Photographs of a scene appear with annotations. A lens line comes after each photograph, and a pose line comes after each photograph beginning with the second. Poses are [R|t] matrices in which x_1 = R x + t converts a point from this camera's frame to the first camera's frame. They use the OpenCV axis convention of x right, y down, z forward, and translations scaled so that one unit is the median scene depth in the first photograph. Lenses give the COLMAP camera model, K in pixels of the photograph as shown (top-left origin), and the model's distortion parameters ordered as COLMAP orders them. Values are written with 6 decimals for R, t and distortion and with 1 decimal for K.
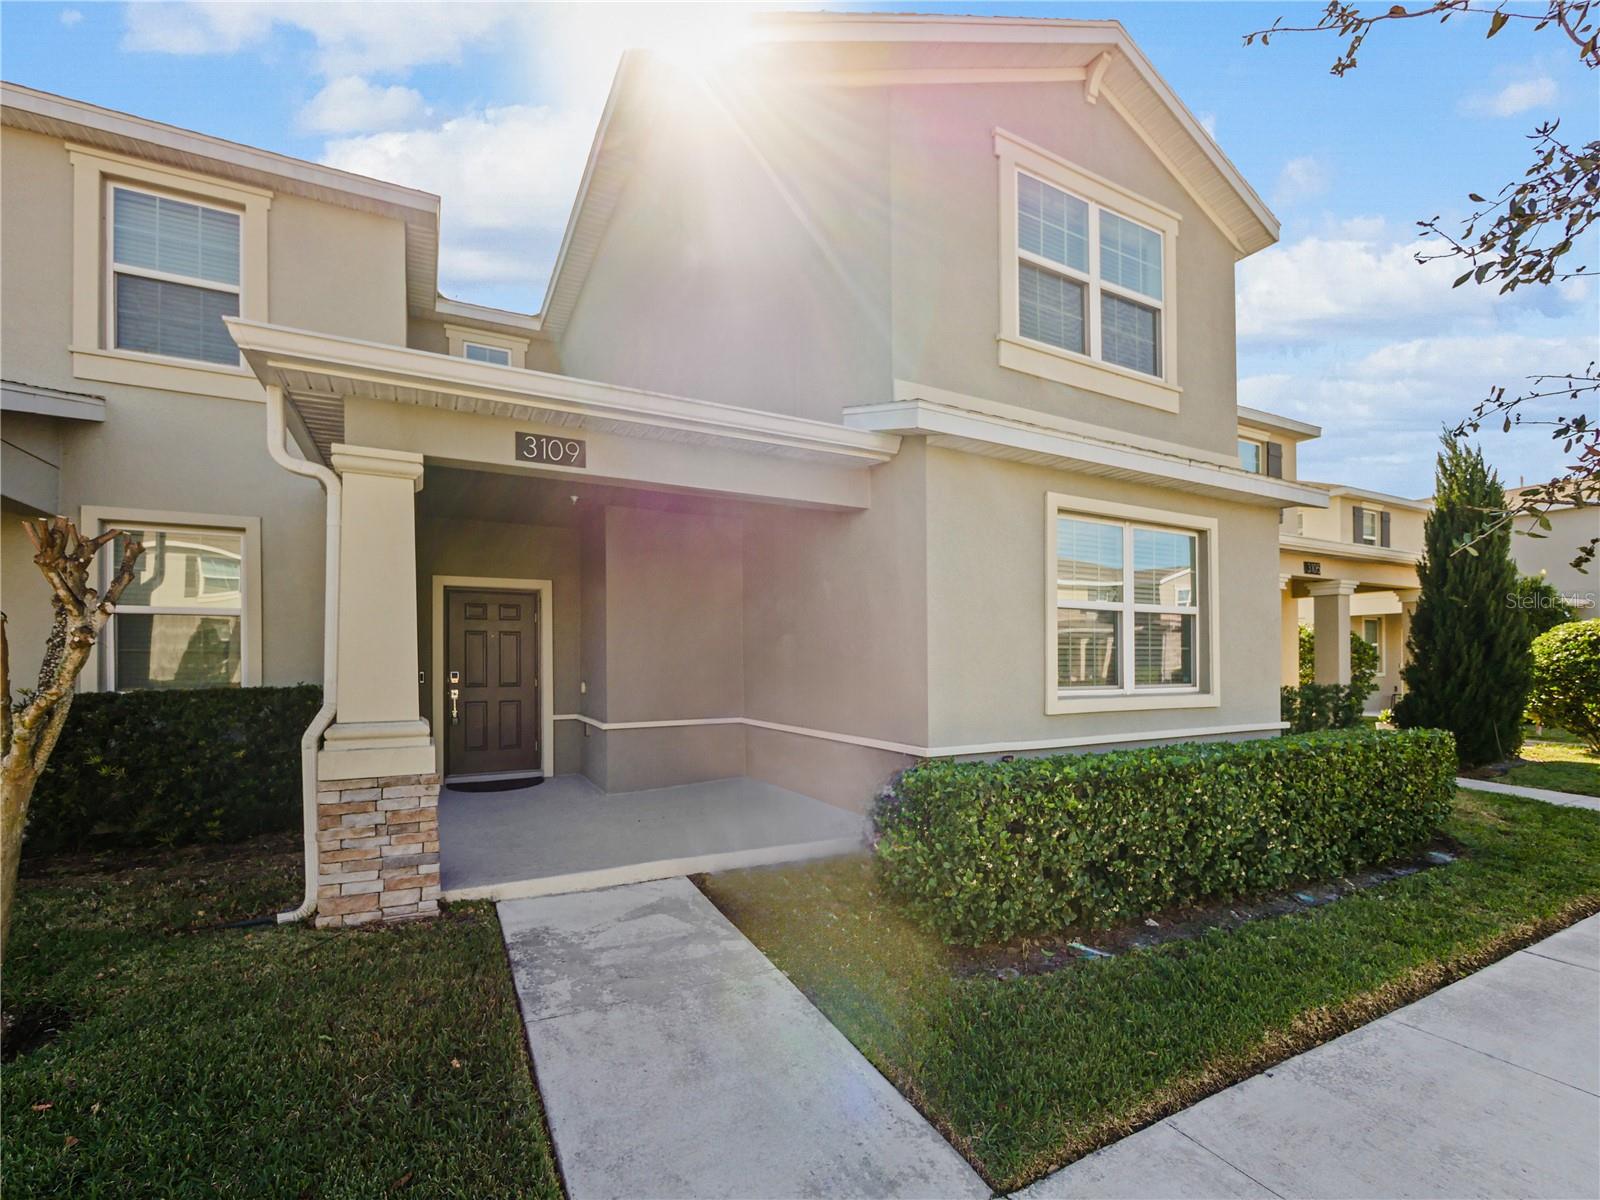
lens RADIAL K [[694.7, 0, 785.1], [0, 694.7, 634.7], [0, 0, 1]] dist [-0.002034, -0.000468]
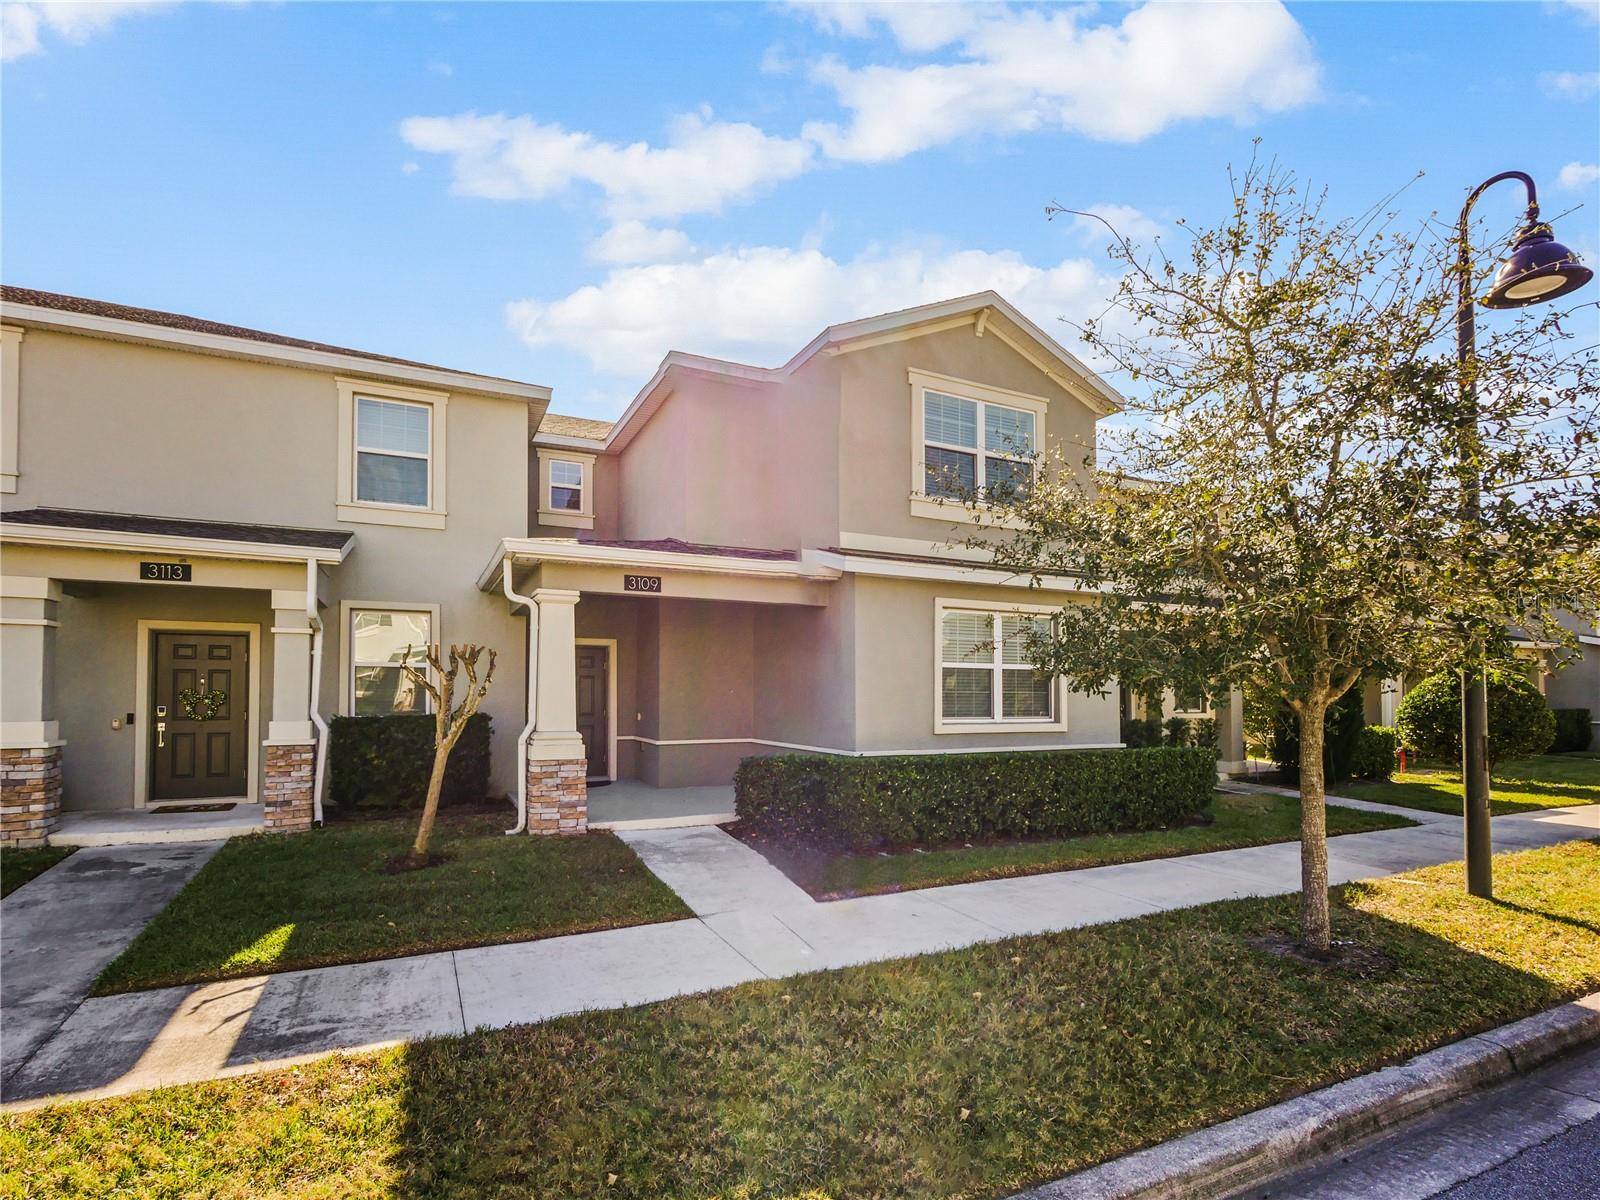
lens RADIAL K [[785.5, 0, 803.1], [0, 785.5, 641.1], [0, 0, 1]] dist [0.000202, -0.000408]
pose [[0.999833, 0.005575, -0.017423, 0.115088], [-0.006050, 0.999609, -0.027307, -0.060646], [0.017264, 0.027407, 0.999475, -1.016180]]
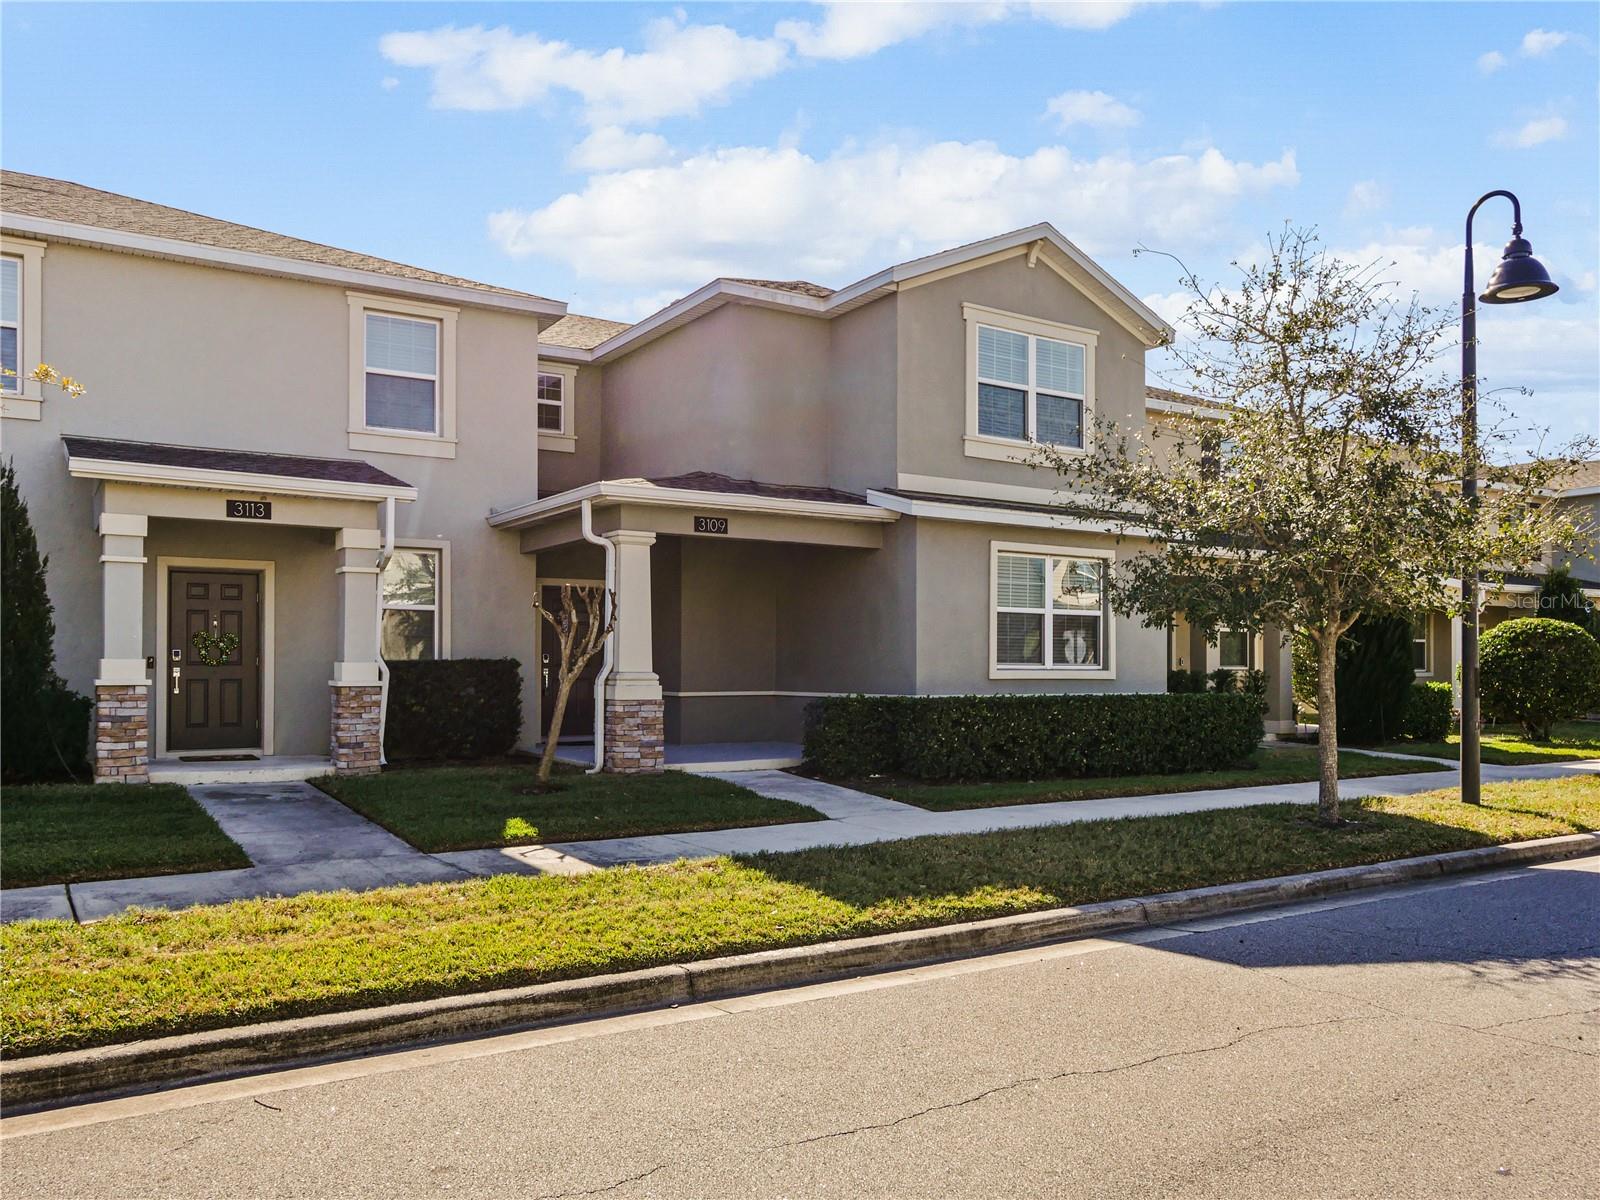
lens RADIAL K [[1198.1, 0, 800.0], [0, 1198.1, 600.0], [0, 0, 1]] dist [0.002270, 0.003786]
pose [[0.995847, 0.010897, 0.090393, -0.375175], [-0.009436, 0.999818, -0.016576, -0.021486], [-0.090557, 0.015654, 0.995768, -2.054418]]
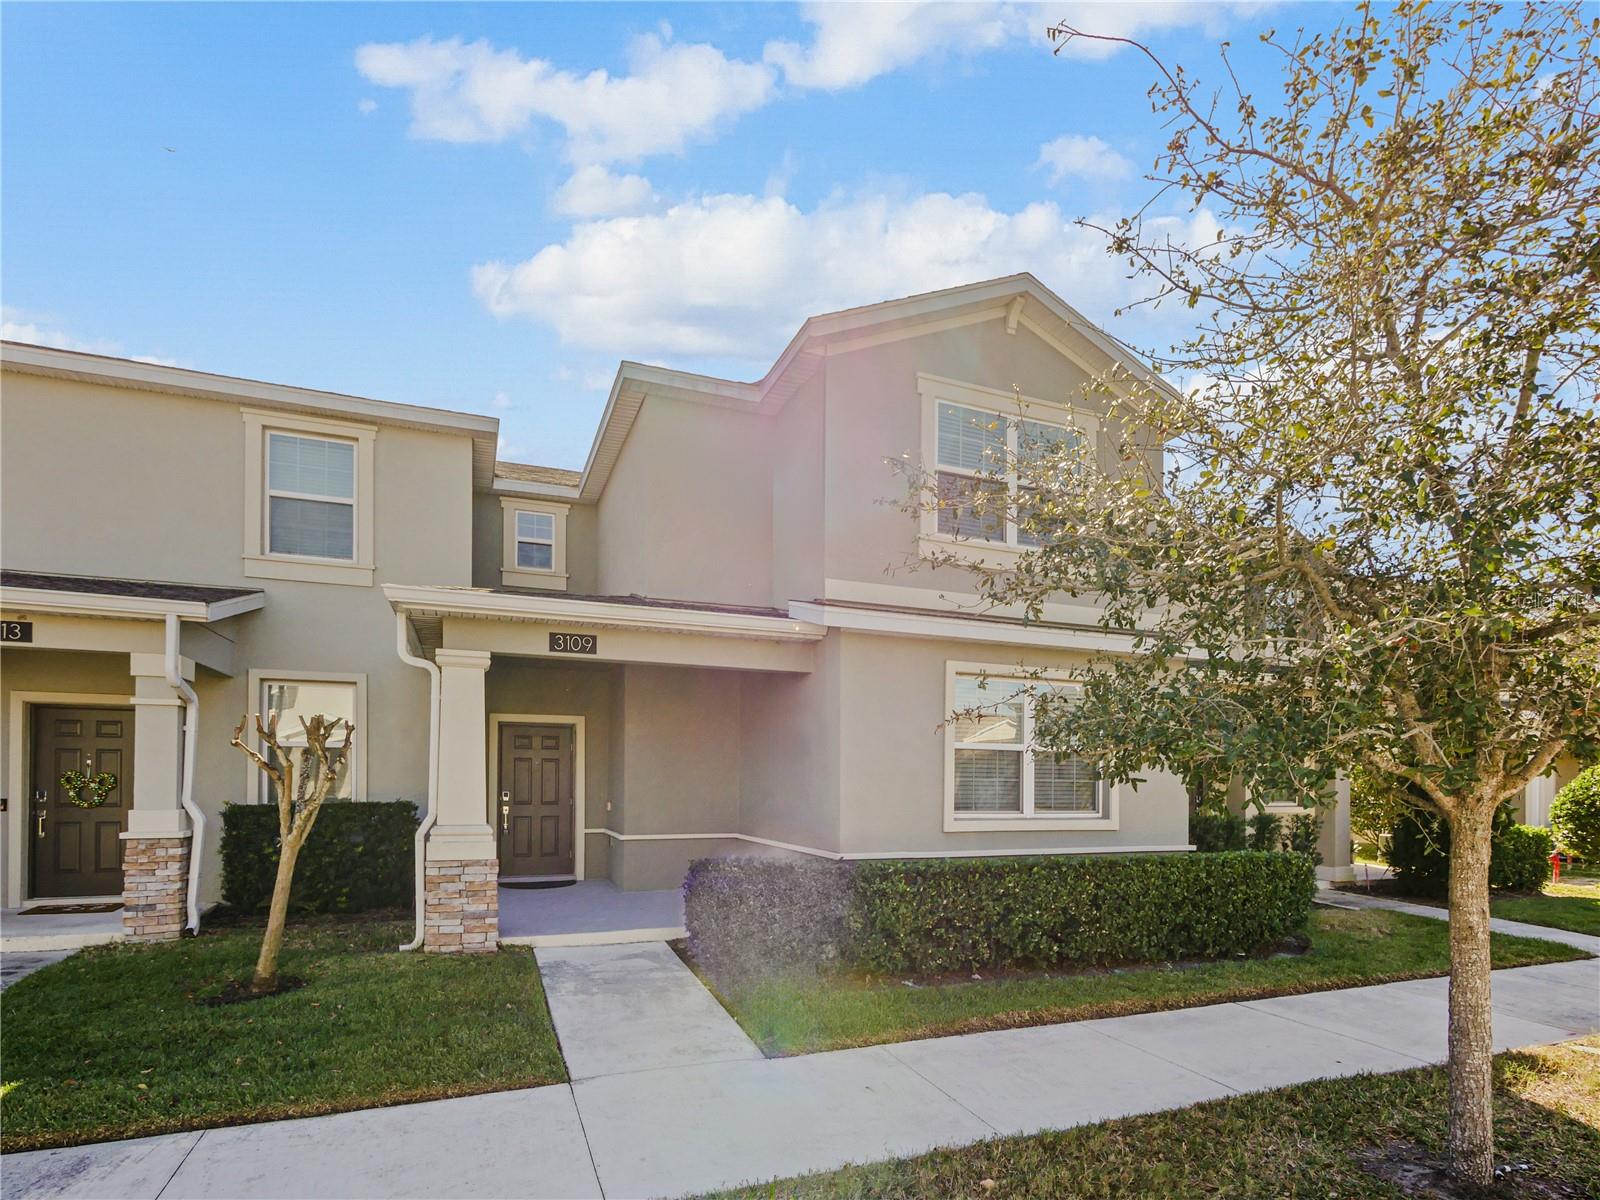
lens RADIAL K [[821.7, 0, 796.3], [0, 821.7, 743.5], [0, 0, 1]] dist [0.000895, -0.000420]
pose [[0.995040, 0.007779, -0.099173, 0.298769], [-0.008422, 0.999946, -0.006062, -0.046041], [0.099121, 0.006867, 0.995052, -0.662747]]
